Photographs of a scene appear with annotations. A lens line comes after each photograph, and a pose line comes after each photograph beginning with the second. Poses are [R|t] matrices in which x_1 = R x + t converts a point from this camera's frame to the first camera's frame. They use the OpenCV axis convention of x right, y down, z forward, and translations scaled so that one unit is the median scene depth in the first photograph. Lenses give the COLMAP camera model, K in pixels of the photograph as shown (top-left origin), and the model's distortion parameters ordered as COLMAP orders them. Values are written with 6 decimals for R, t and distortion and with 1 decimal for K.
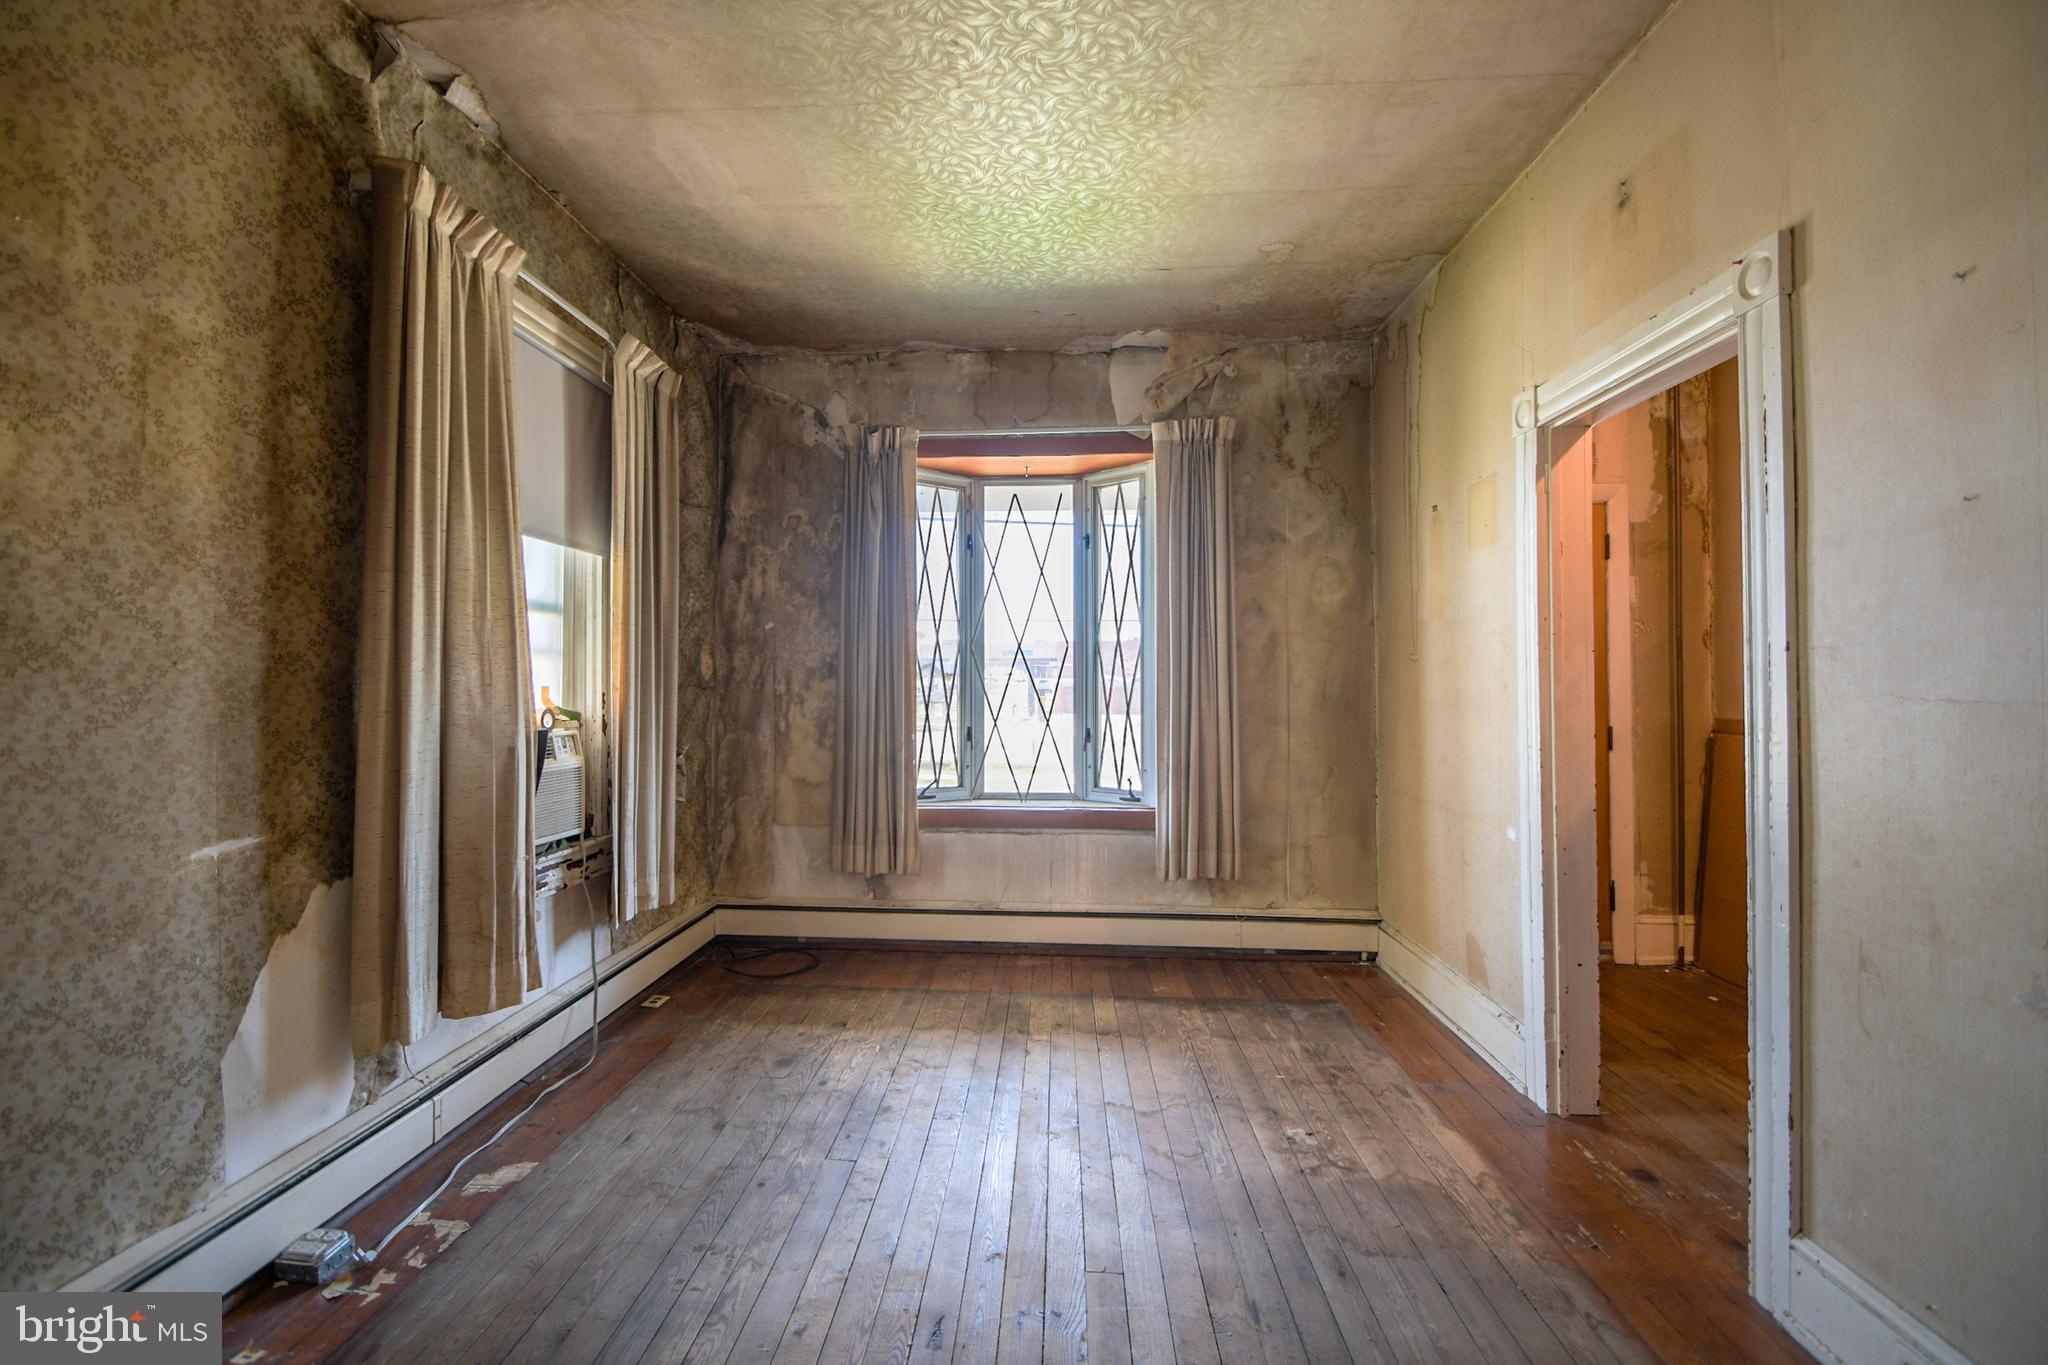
lens RADIAL K [[896.3, 0, 993.2], [0, 896.3, 671.5], [0, 0, 1]] dist [0.008714, -0.011958]
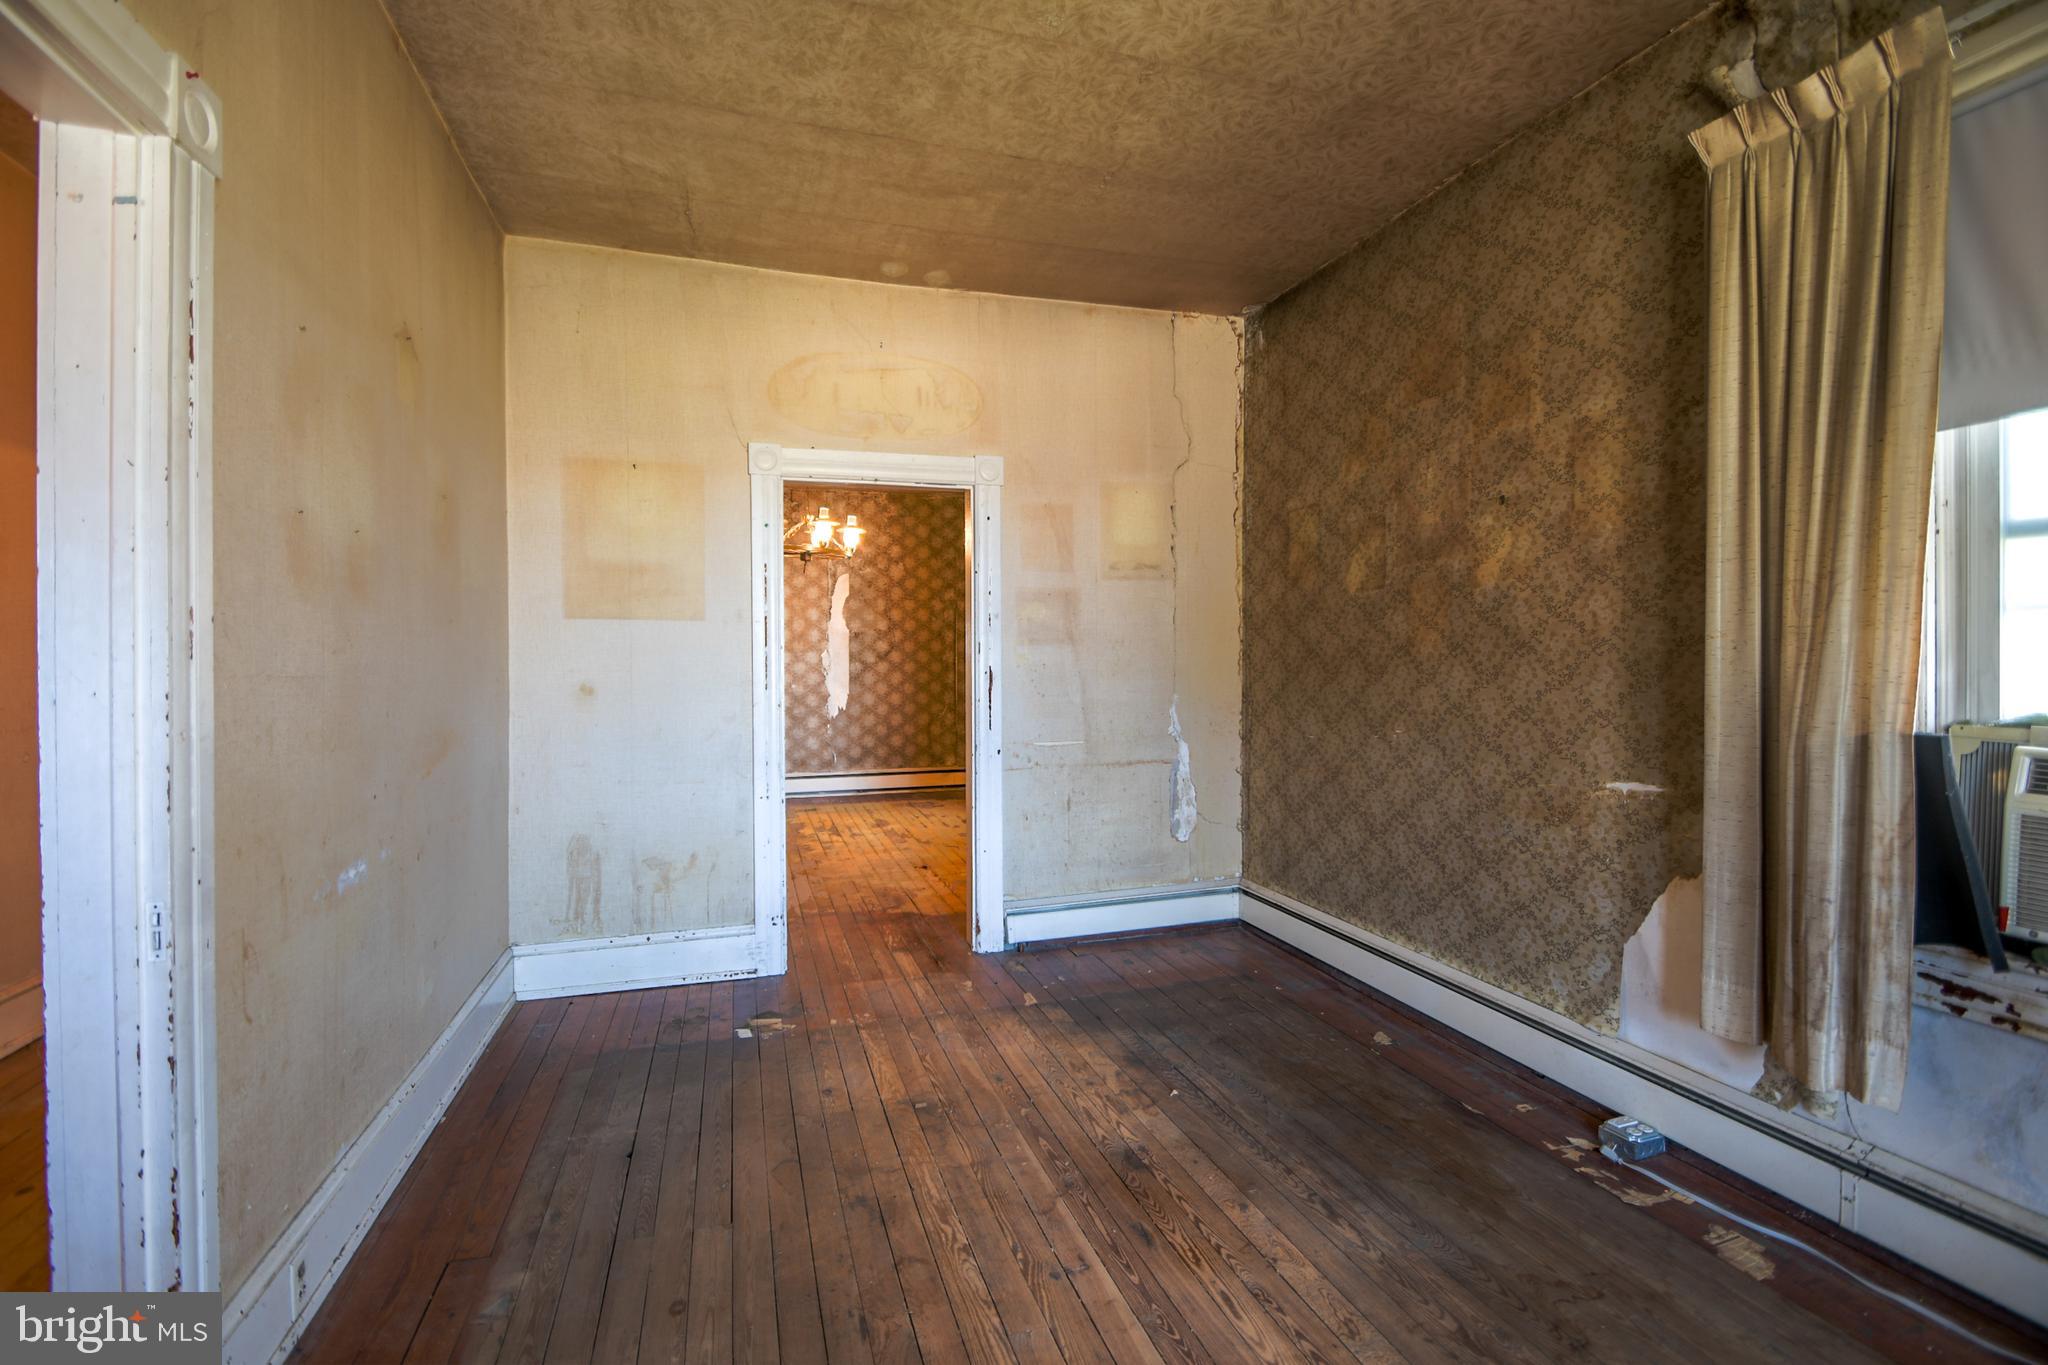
lens RADIAL K [[896.3, 0, 1008.5], [0, 896.3, 670.7], [0, 0, 1]] dist [0.008714, -0.011958]
pose [[-0.926703, 0.002788, -0.375784, 0.210825], [0.004264, 0.999986, -0.003095, 0.010879], [0.375770, -0.004471, -0.926702, 0.806654]]
